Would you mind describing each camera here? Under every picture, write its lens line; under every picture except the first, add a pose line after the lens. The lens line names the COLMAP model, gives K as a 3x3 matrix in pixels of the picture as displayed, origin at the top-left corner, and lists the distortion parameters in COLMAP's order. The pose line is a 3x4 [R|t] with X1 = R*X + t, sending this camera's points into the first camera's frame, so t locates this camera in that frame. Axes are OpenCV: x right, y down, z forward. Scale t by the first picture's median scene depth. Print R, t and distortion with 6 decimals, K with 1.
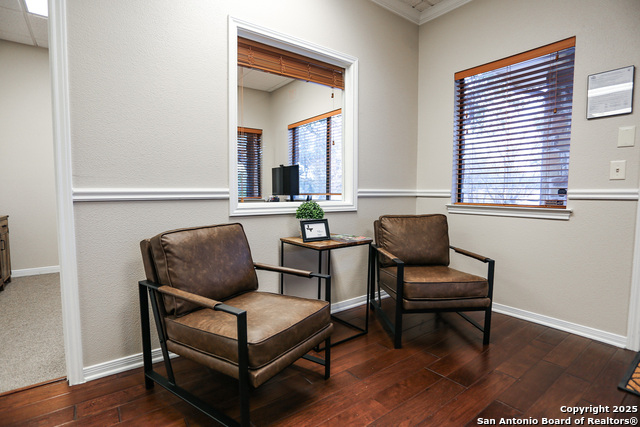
lens RADIAL K [[316.4, 0, 316.3], [0, 316.4, 214.7], [0, 0, 1]] dist [-0.070835, 0.026625]
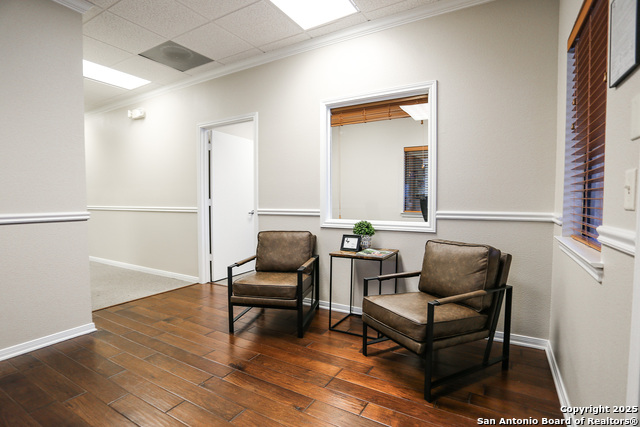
lens RADIAL K [[321.7, 0, 317.3], [0, 321.7, 214.1], [0, 0, 1]] dist [-0.072626, 0.029102]
pose [[0.389985, 0.036259, -0.920107, 1.182646], [-0.064763, 0.997830, 0.011872, -0.077585], [0.918541, 0.054958, 0.391487, 0.355336]]
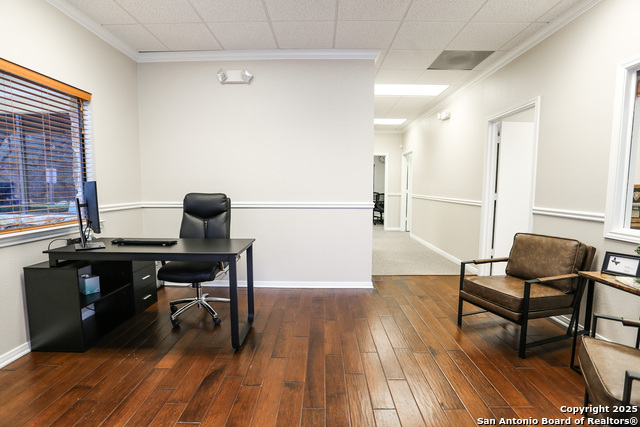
lens RADIAL K [[316.4, 0, 316.3], [0, 316.4, 214.7], [0, 0, 1]] dist [-0.070835, 0.026625]
pose [[-0.606091, 0.066682, -0.792595, 1.262211], [-0.064391, 0.989096, 0.132453, -0.158602], [0.792784, 0.131314, -0.595189, 0.808179]]
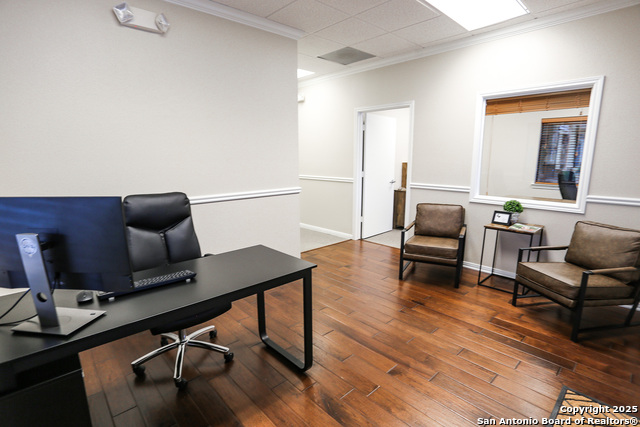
lens RADIAL K [[316.4, 0, 316.3], [0, 316.4, 214.7], [0, 0, 1]] dist [-0.070835, 0.026625]
pose [[0.103295, 0.177474, -0.978689, 1.458695], [-0.070354, 0.982792, 0.170793, -0.171190], [0.992160, 0.051213, 0.114003, -0.112908]]
